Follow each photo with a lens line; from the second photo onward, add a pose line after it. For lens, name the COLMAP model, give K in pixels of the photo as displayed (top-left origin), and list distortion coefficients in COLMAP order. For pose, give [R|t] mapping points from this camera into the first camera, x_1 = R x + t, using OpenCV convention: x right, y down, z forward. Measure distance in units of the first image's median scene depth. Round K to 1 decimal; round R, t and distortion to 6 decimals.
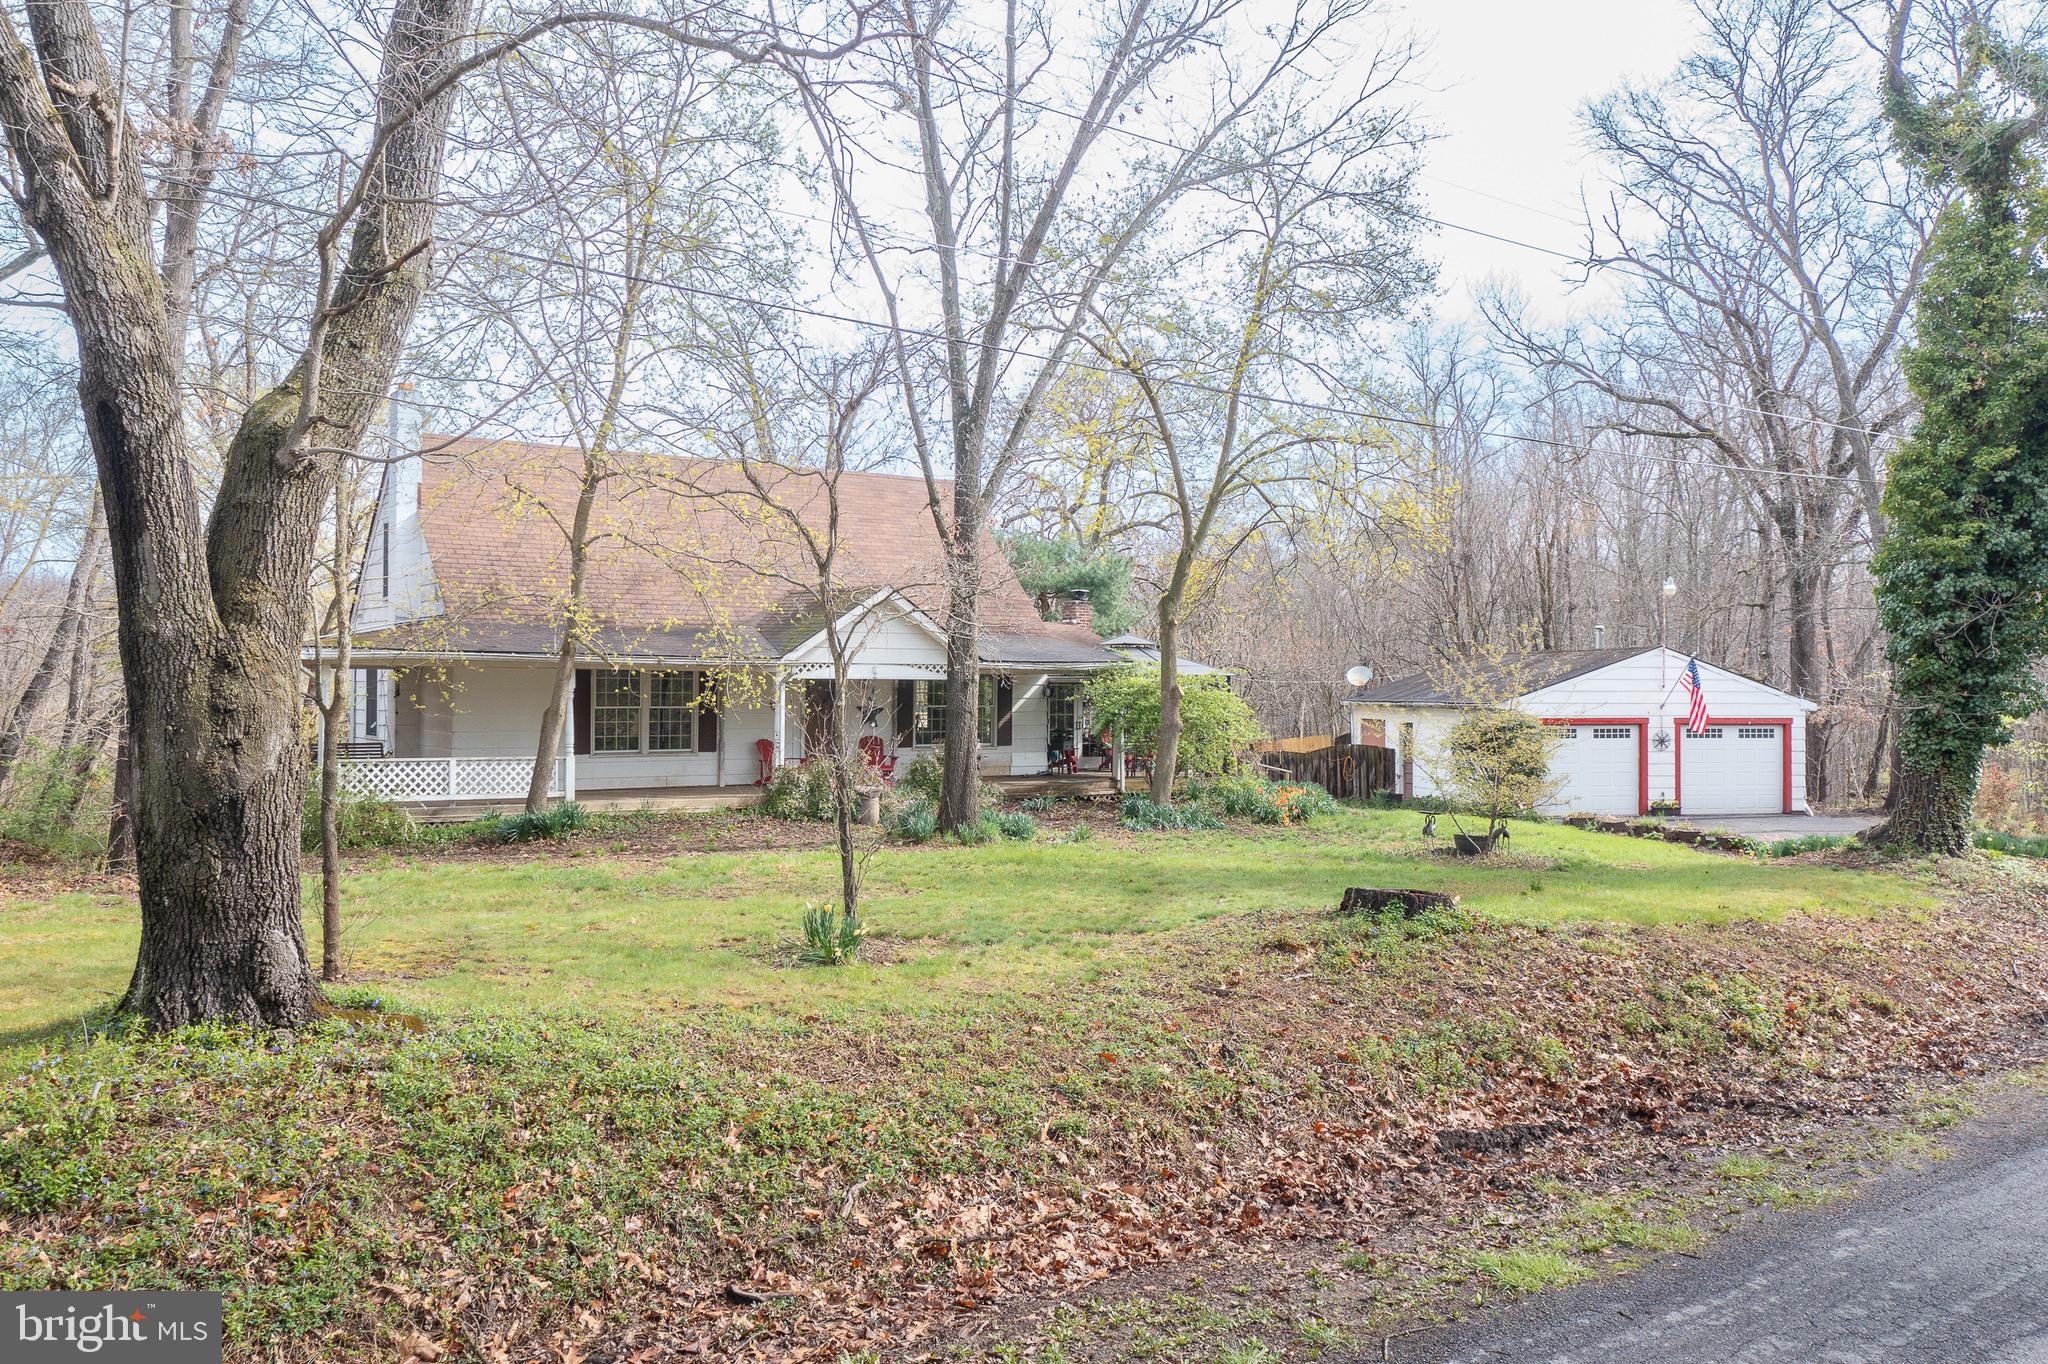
lens RADIAL K [[1629.9, 0, 1023.9], [0, 1629.9, 682.4], [0, 0, 1]] dist [-0.012261, 0.005108]
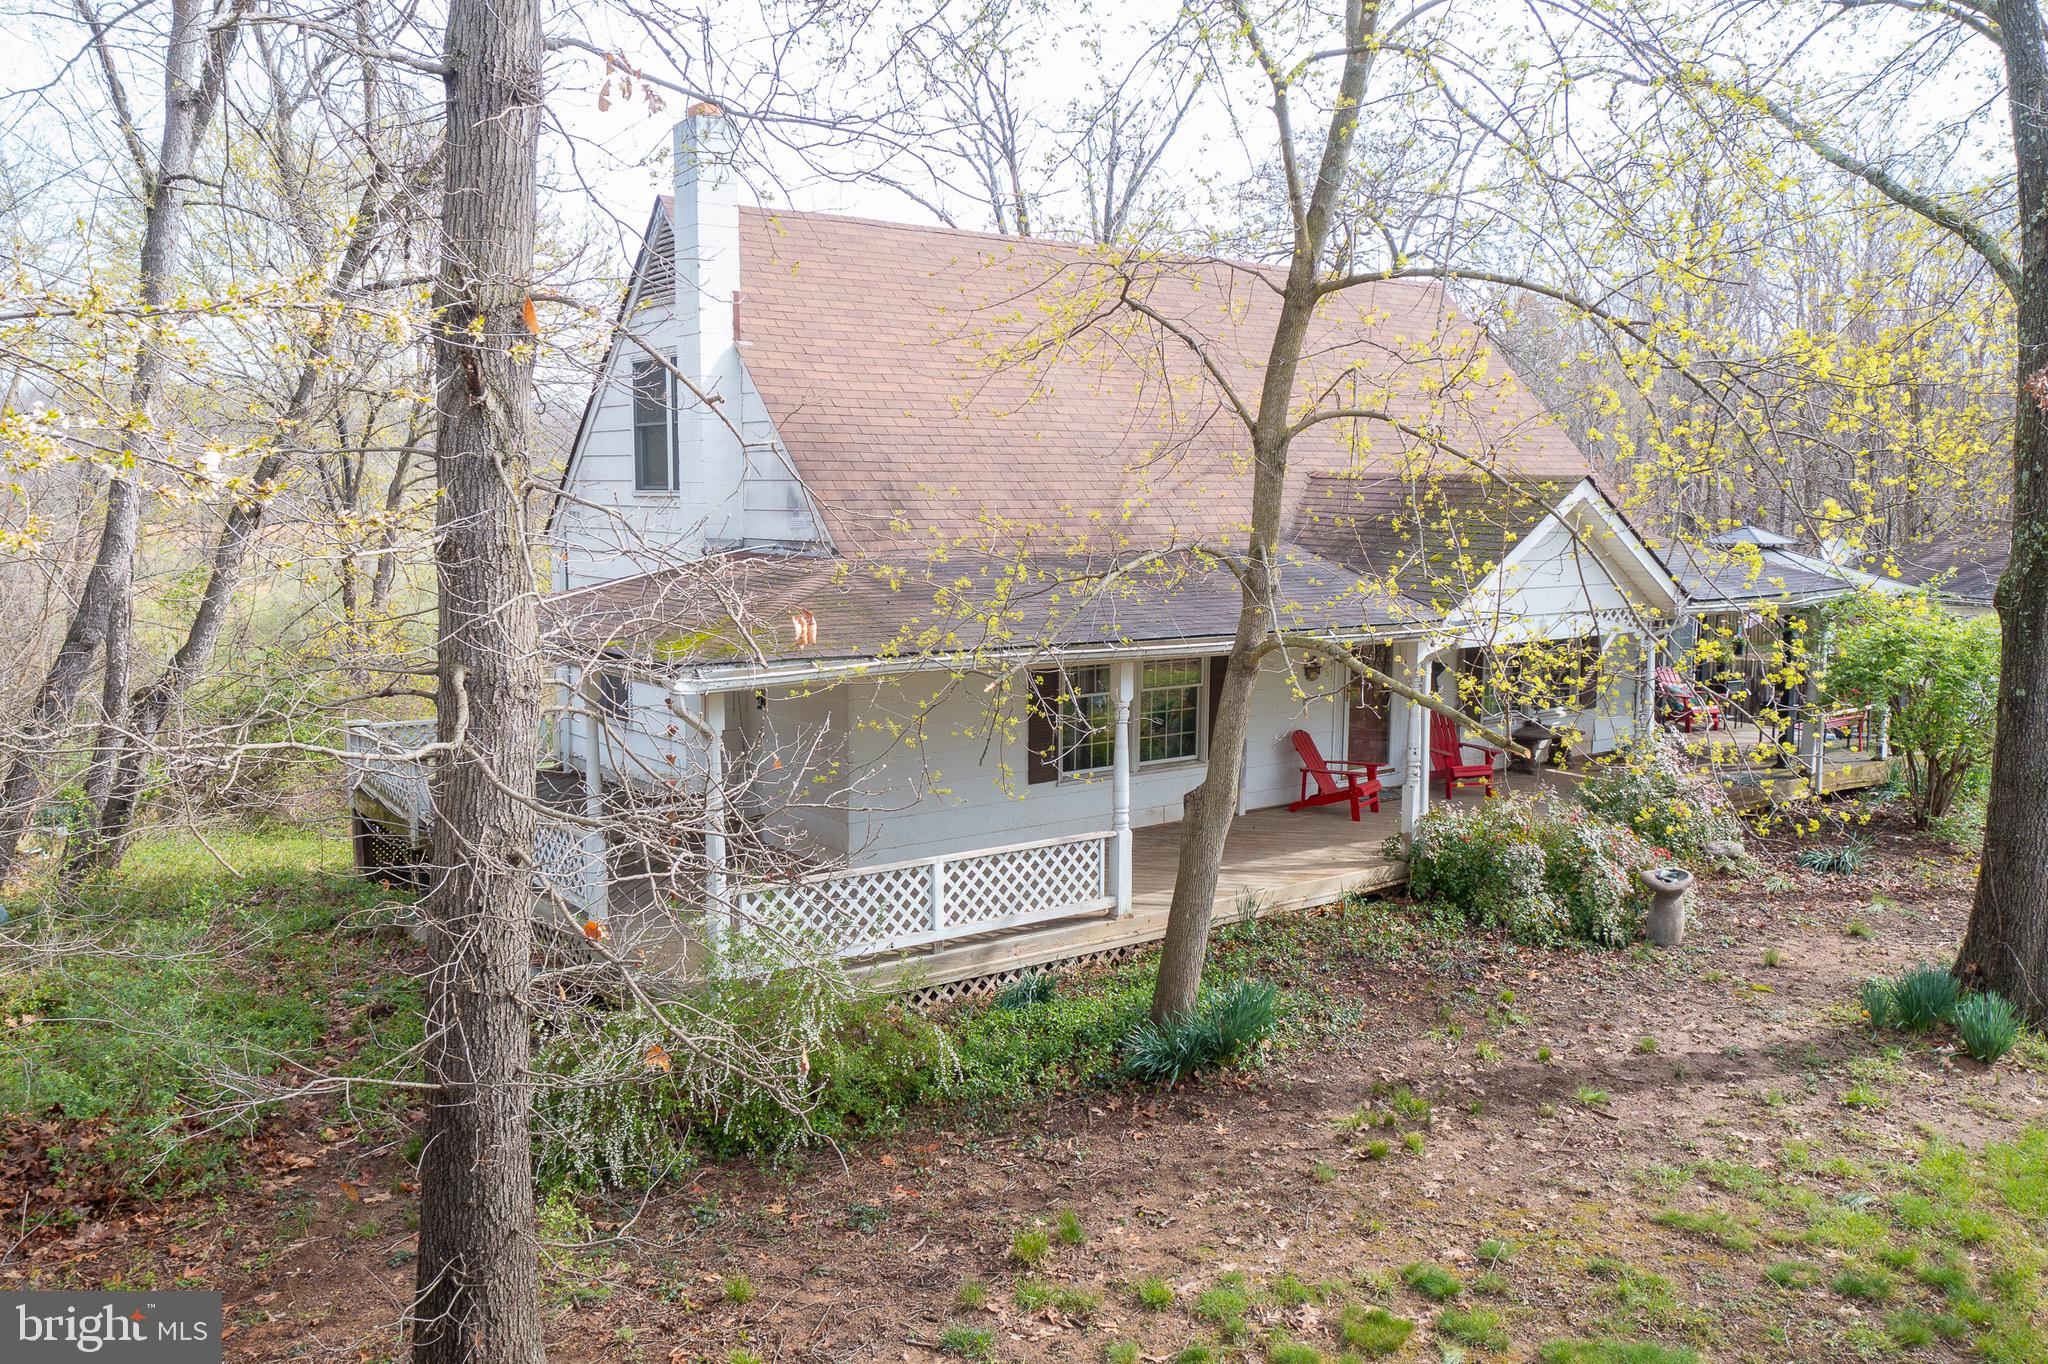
lens RADIAL K [[1629.9, 0, 1024.3], [0, 1629.9, 681.9], [0, 0, 1]] dist [-0.012261, 0.005108]
pose [[0.999401, -0.011888, 0.032495, -0.340987], [0.007953, 0.992903, 0.118661, -0.066877], [-0.033675, -0.118332, 0.992403, 0.509314]]
